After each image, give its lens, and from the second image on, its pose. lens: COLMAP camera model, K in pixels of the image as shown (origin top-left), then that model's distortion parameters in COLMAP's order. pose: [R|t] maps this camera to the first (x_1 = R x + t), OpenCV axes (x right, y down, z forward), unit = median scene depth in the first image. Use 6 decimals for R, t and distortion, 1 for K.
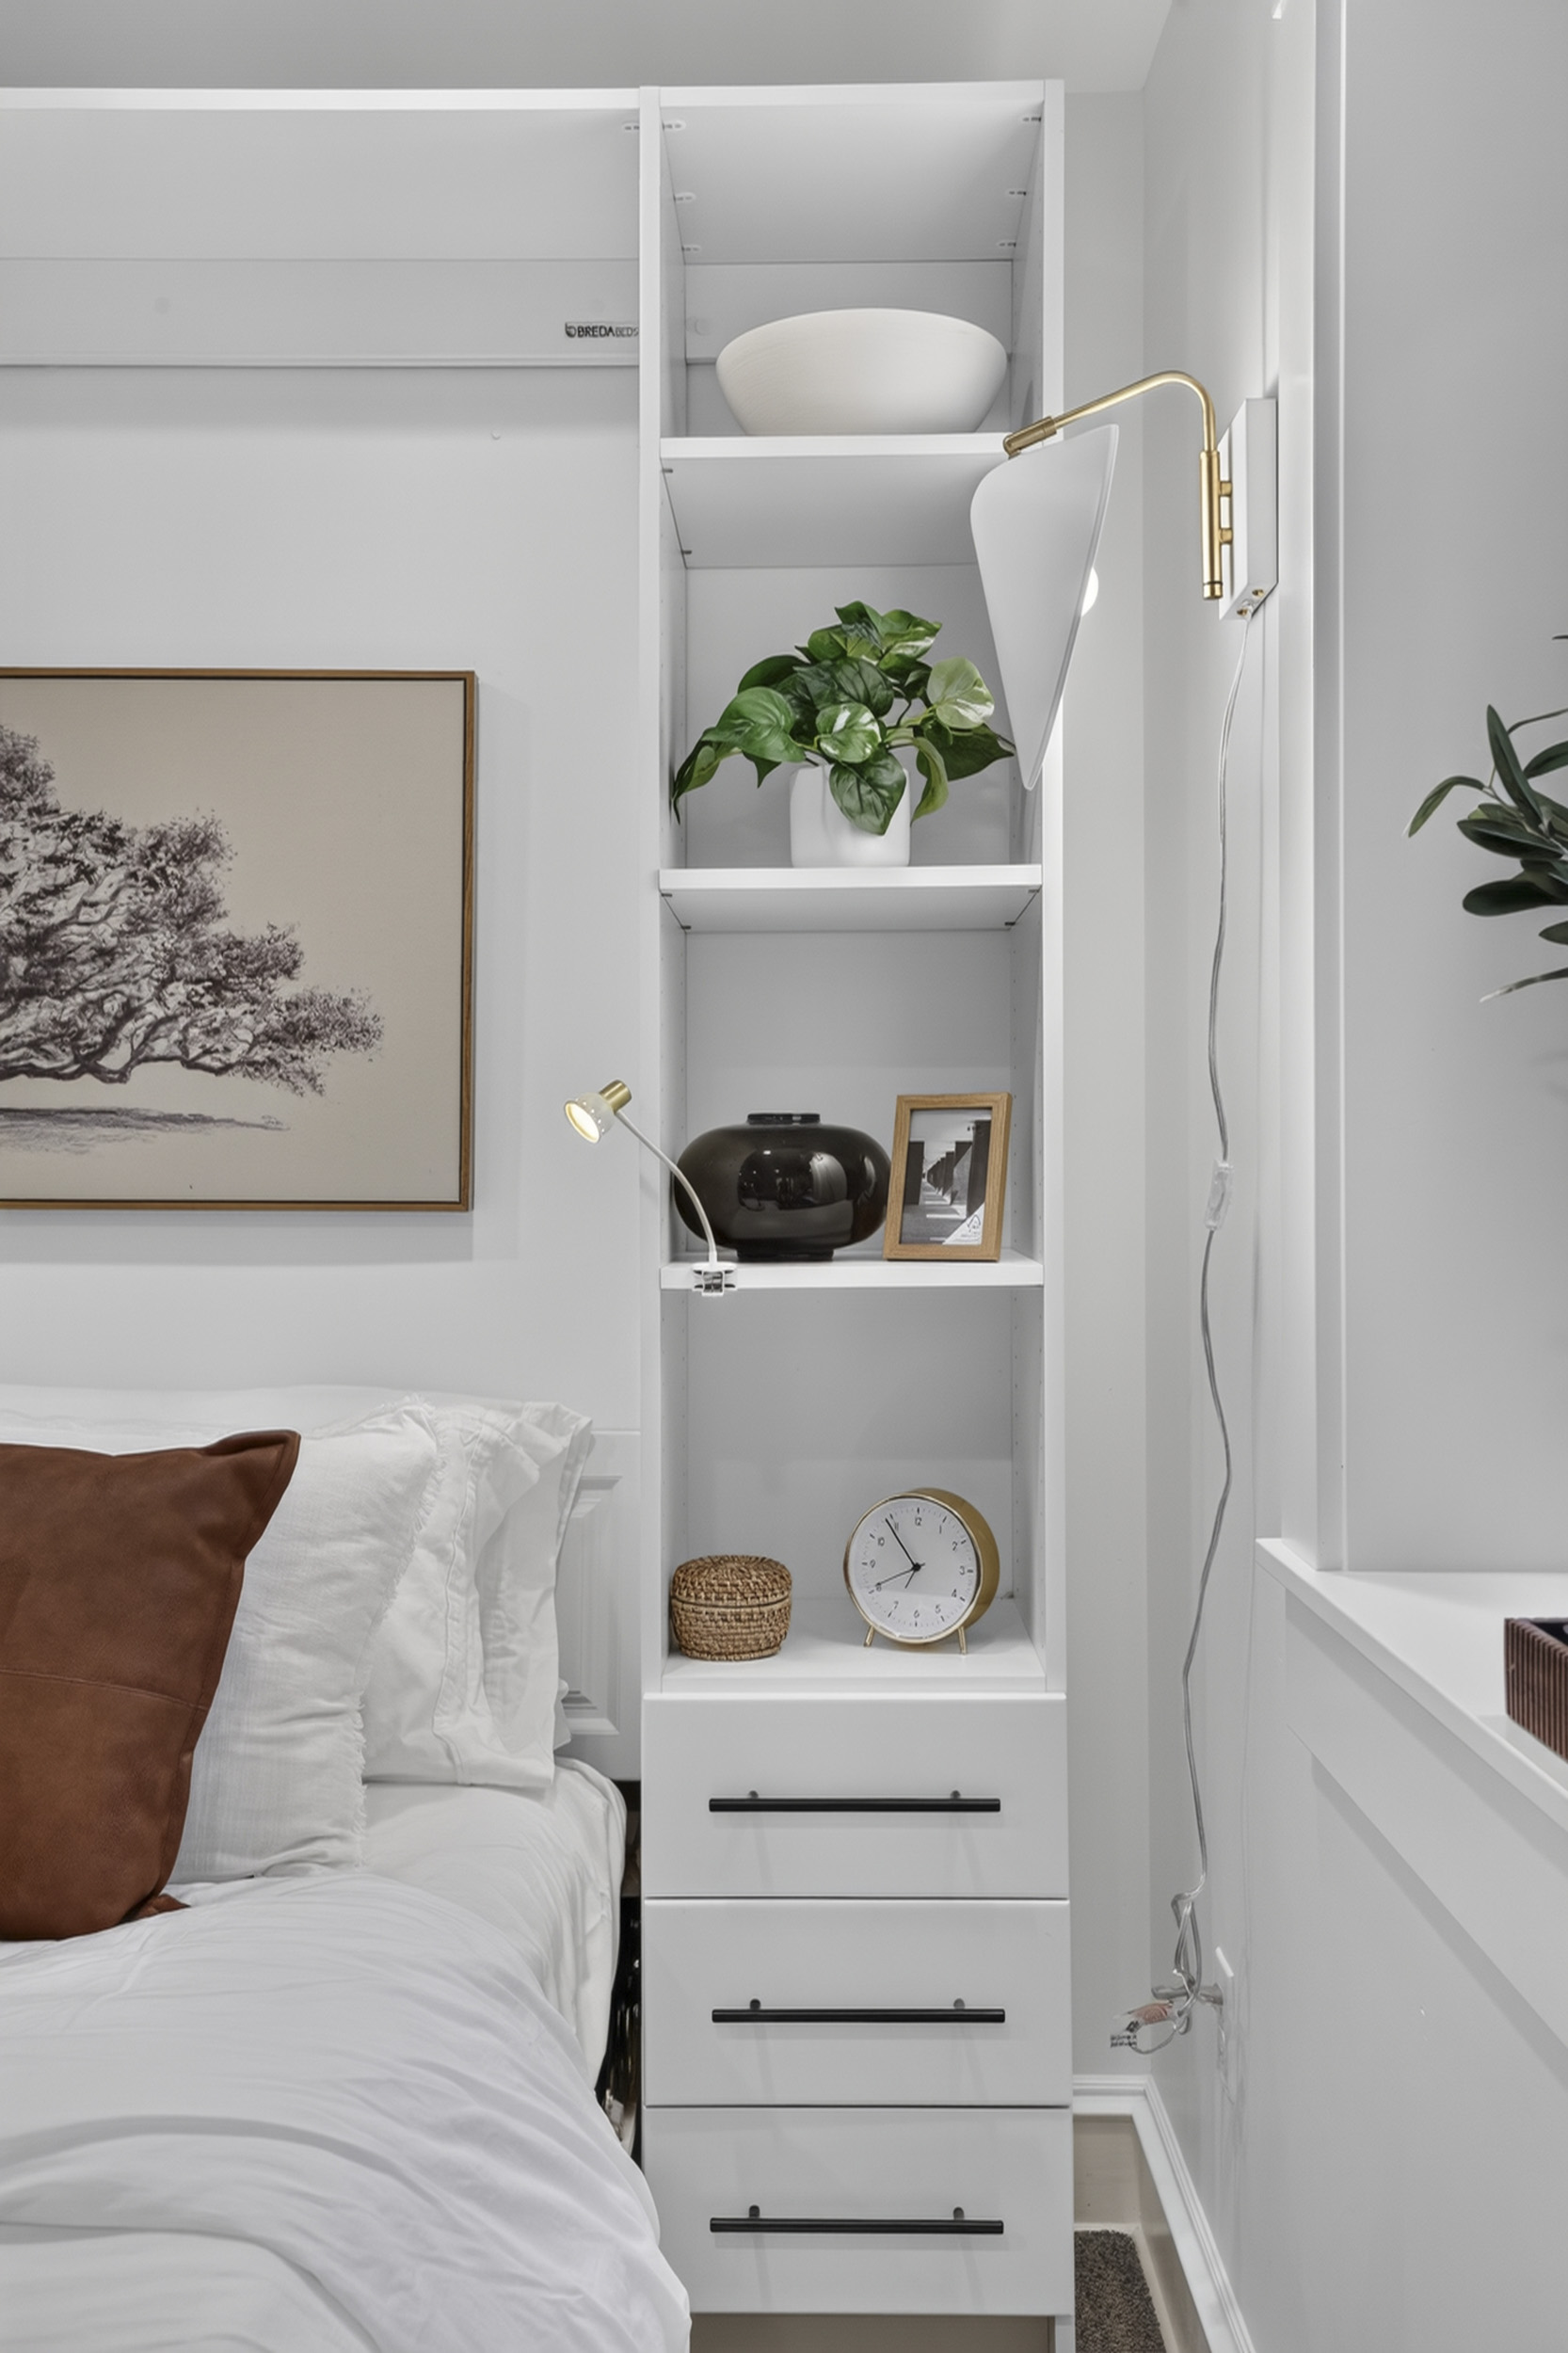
lens RADIAL K [[2162.8, 0, 773.4], [0, 2162.8, 1167.6], [0, 0, 1]] dist [0.018821, -0.002898]
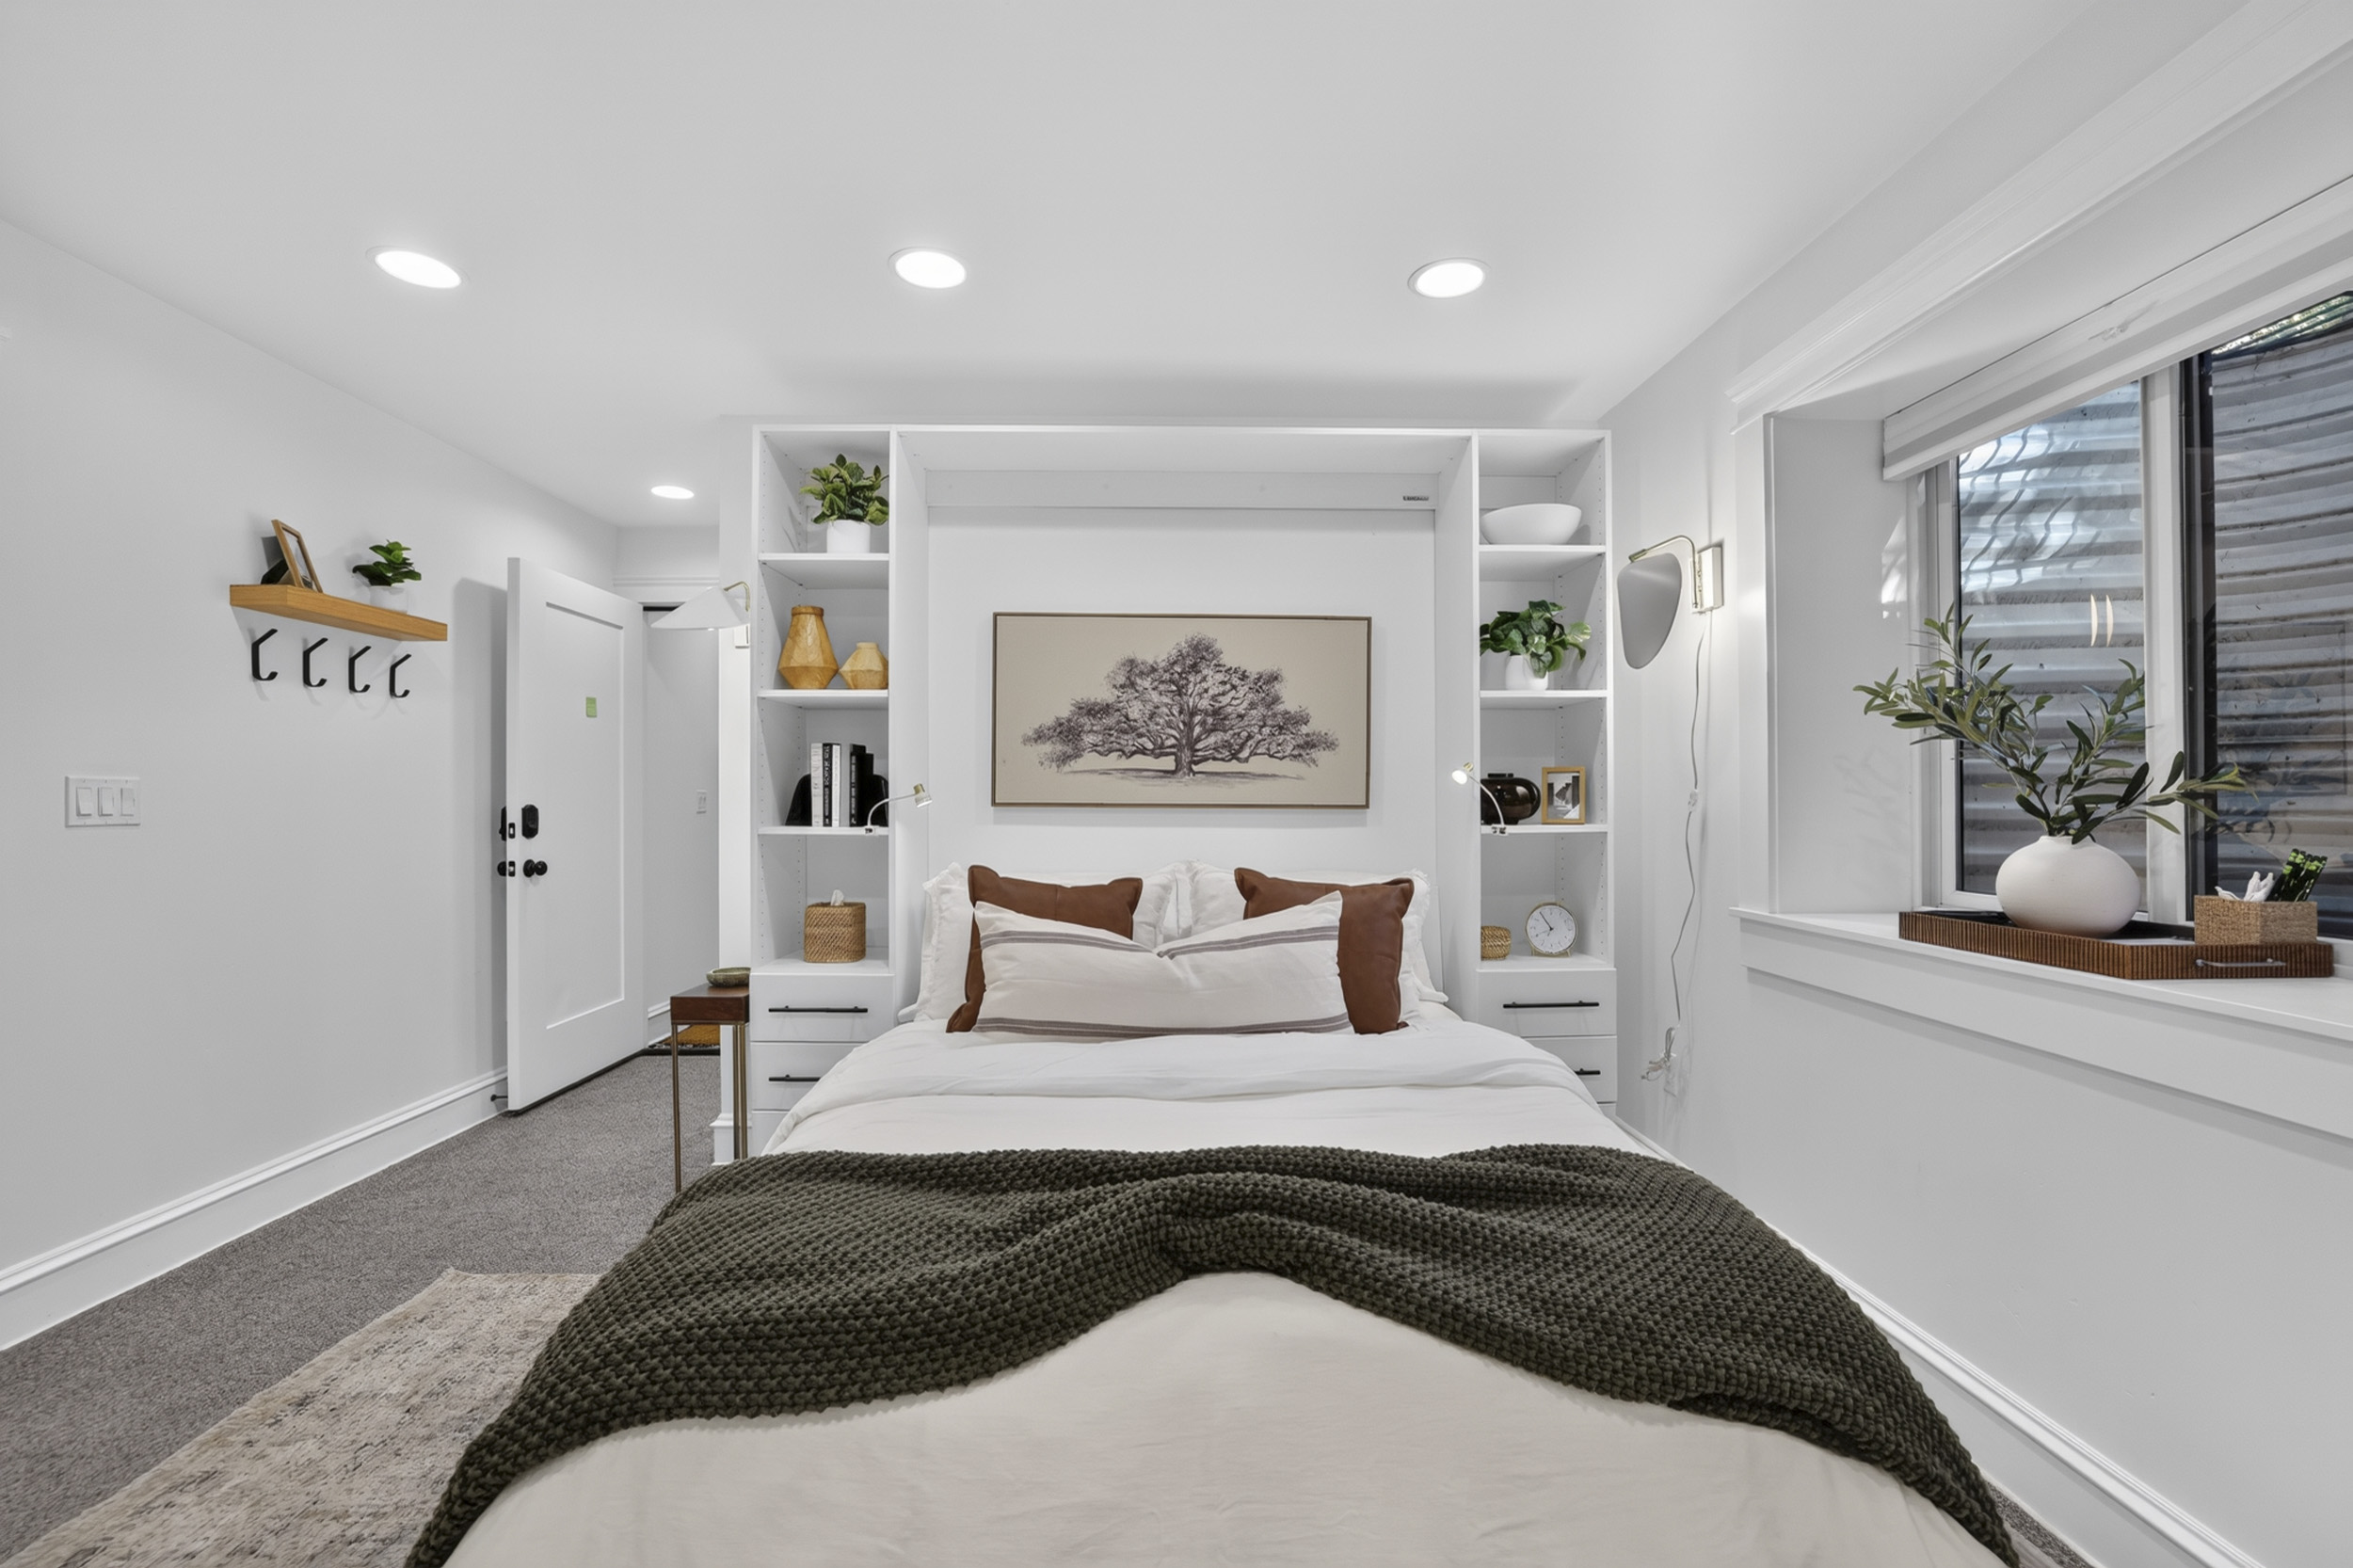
lens RADIAL K [[994.5, 0, 1189.7], [0, 994.5, 803.0], [0, 0, 1]] dist [-0.033453, 0.010349]
pose [[0.998851, -0.002510, 0.047865, -0.437284], [0.002216, 0.999978, 0.006198, 0.005113], [-0.047879, -0.006085, 0.998835, -0.280738]]
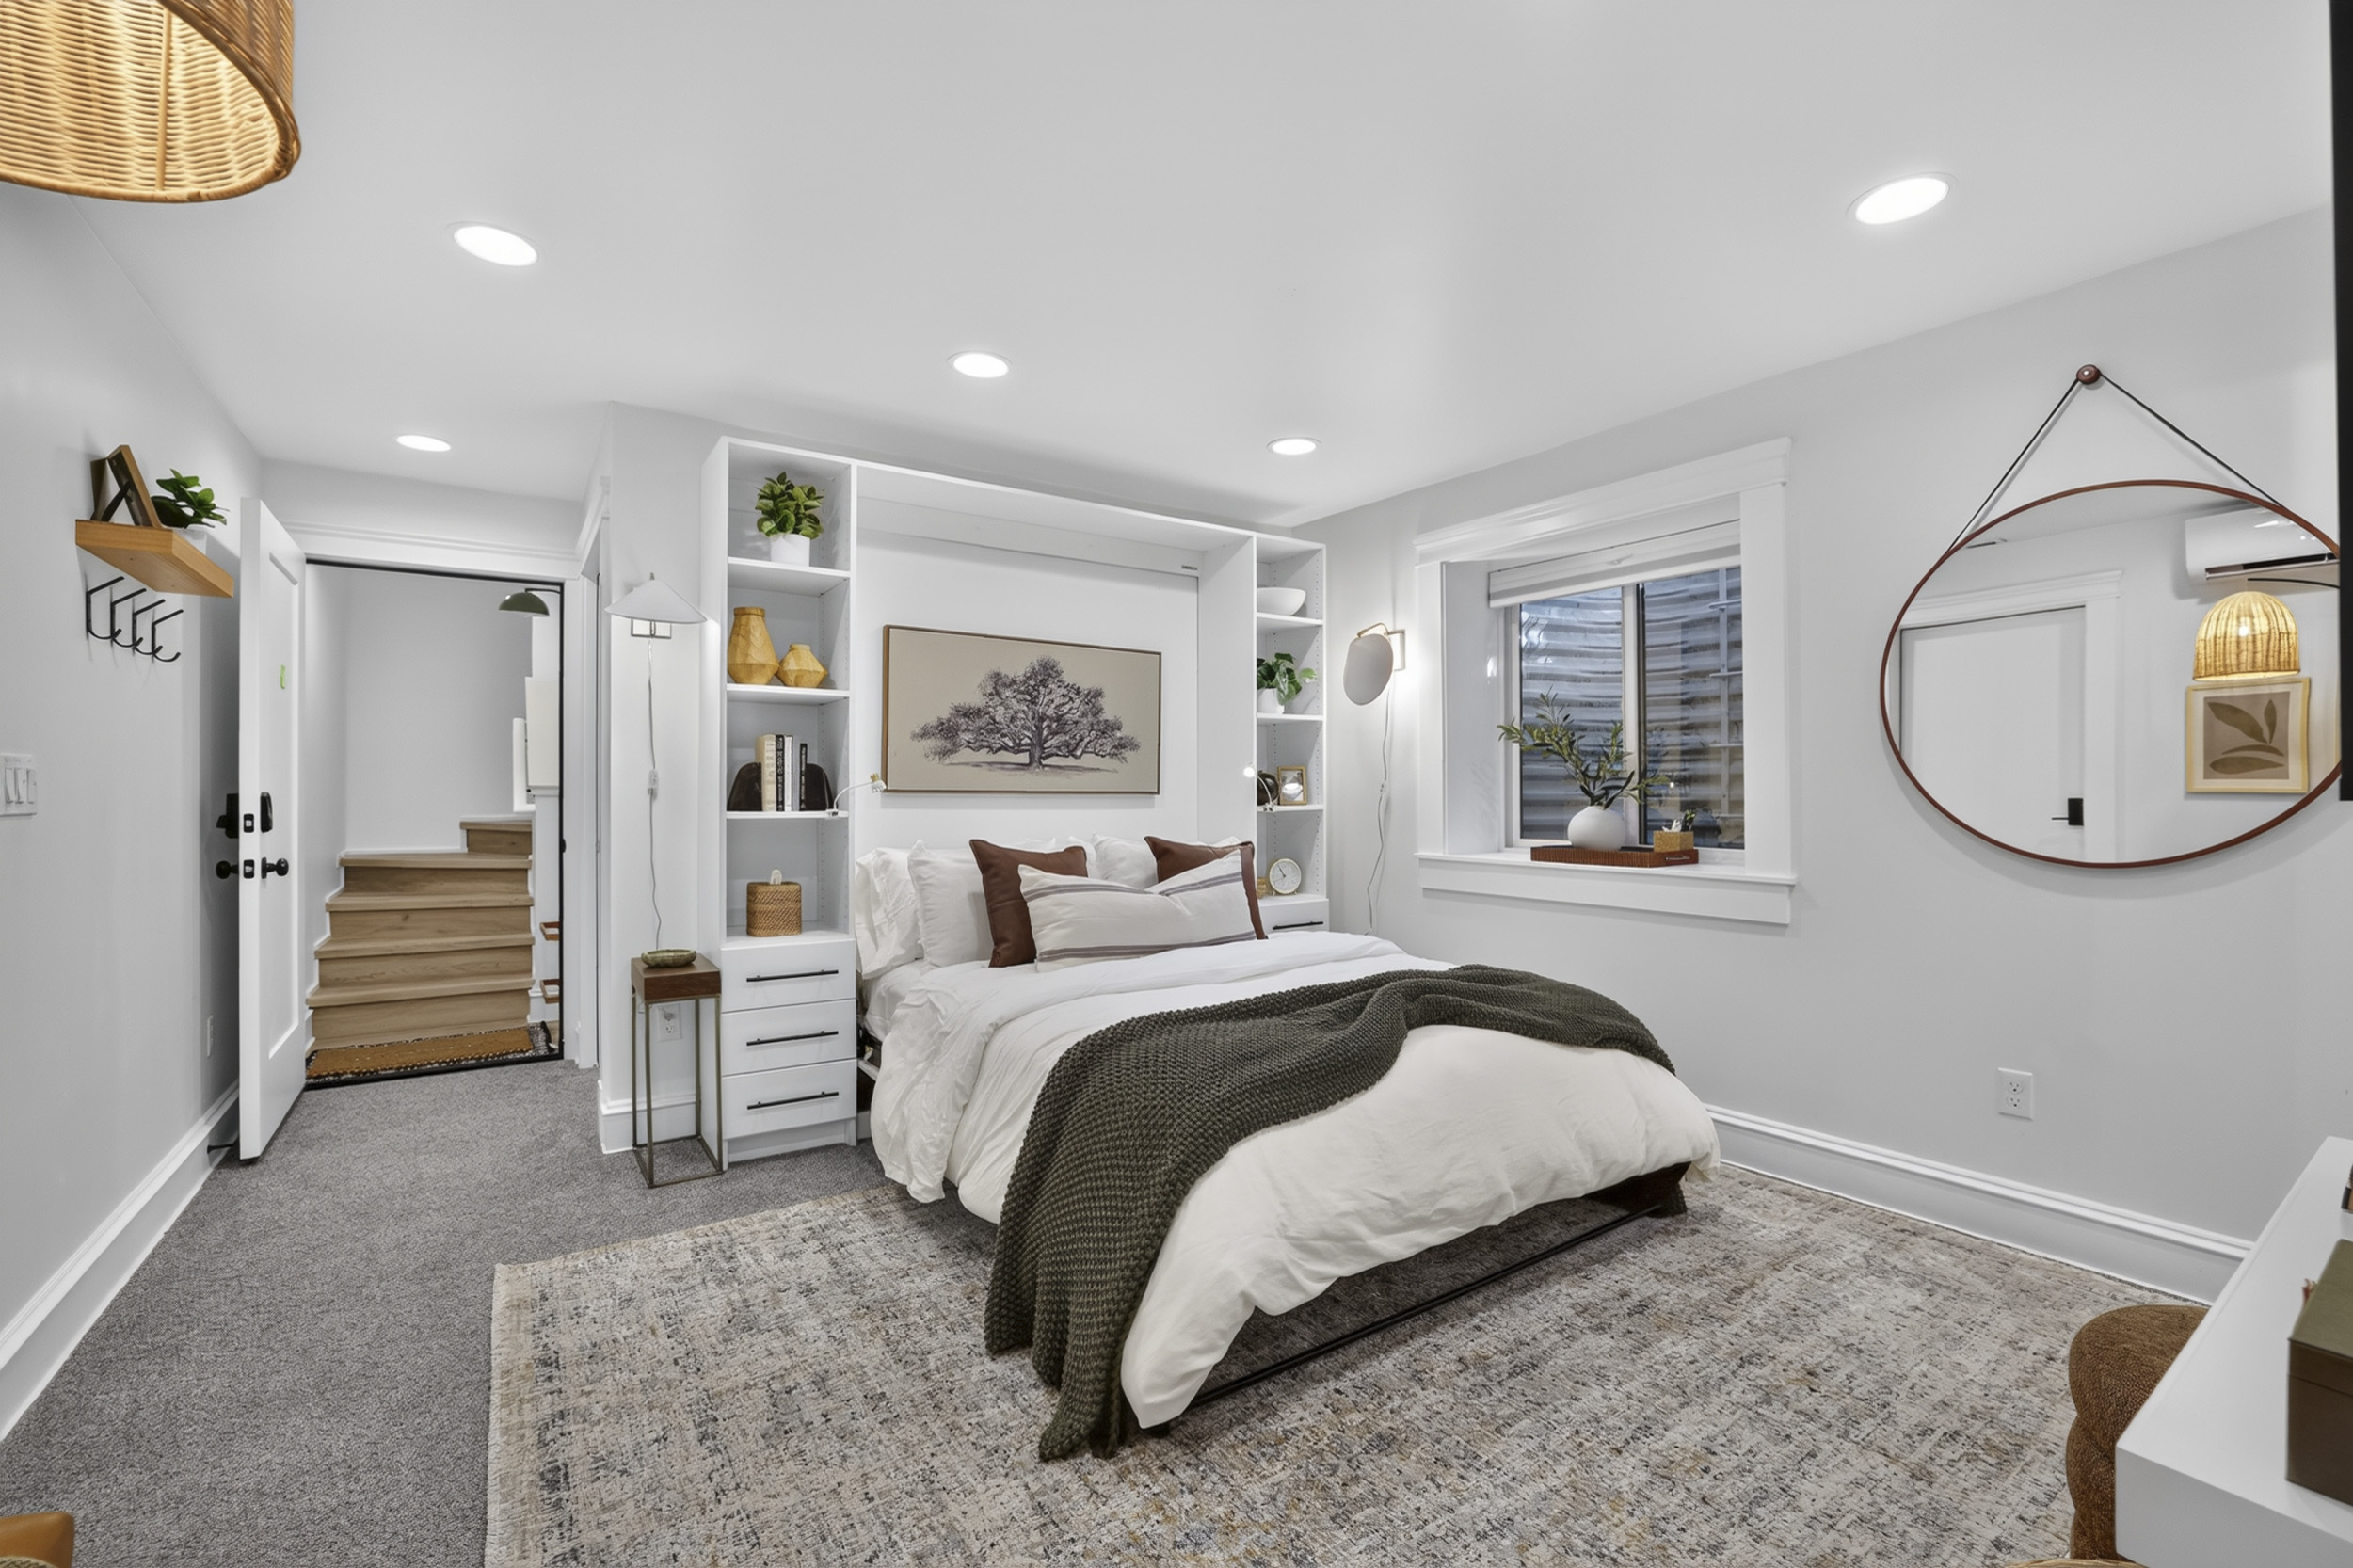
lens RADIAL K [[994.5, 0, 1180.3], [0, 994.5, 790.6], [0, 0, 1]] dist [-0.033453, 0.010349]
pose [[0.813260, -0.001422, 0.581899, -1.124986], [-0.000144, 0.999996, 0.002644, 0.009015], [-0.581900, -0.002234, 0.813257, -0.433854]]
